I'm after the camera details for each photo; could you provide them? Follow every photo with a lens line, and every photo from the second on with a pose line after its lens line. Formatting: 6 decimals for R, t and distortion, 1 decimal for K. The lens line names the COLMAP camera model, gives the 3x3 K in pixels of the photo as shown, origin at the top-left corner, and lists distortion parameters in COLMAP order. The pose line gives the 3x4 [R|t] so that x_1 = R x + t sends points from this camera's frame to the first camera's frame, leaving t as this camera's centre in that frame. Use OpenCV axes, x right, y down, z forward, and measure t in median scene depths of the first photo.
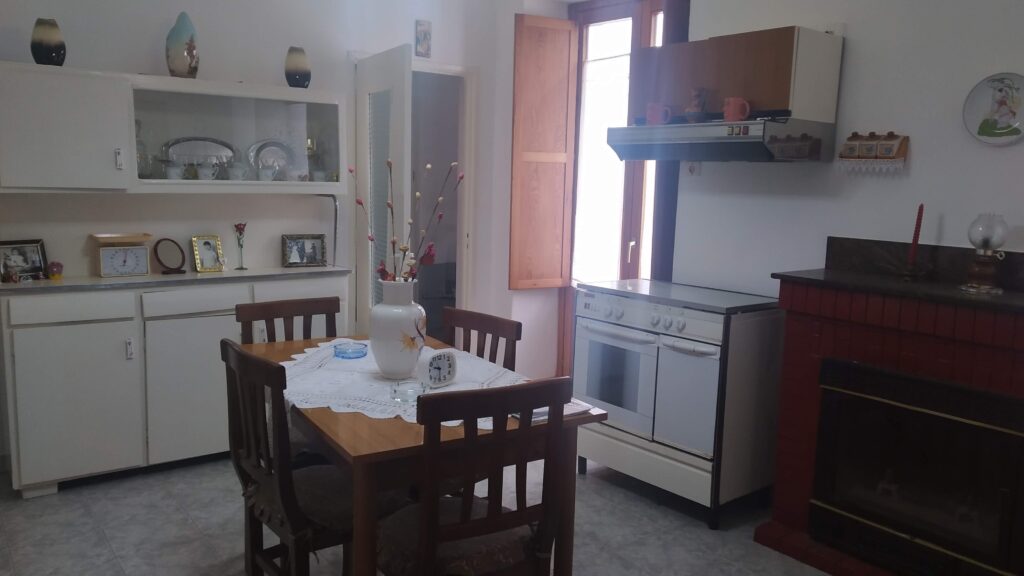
lens RADIAL K [[798.1, 0, 518.0], [0, 798.1, 287.7], [0, 0, 1]] dist [0.016323, 0.003061]
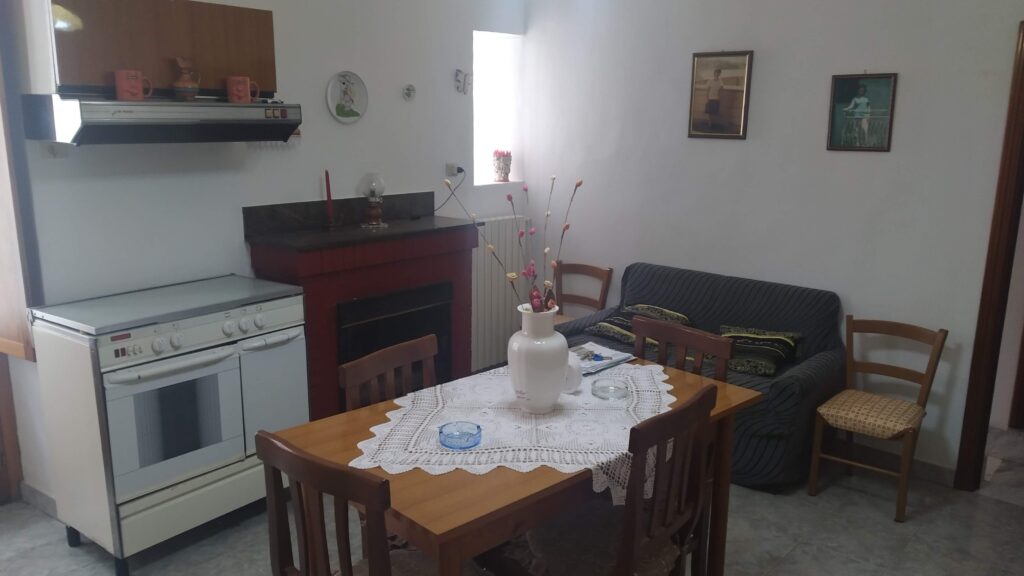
lens RADIAL K [[798.1, 0, 517.8], [0, 798.1, 290.7], [0, 0, 1]] dist [0.016323, 0.003061]
pose [[-0.195699, -0.240603, 0.950690, -0.782665], [0.120002, 0.956274, 0.266719, -0.214757], [-0.973294, 0.166281, -0.158269, 0.898391]]
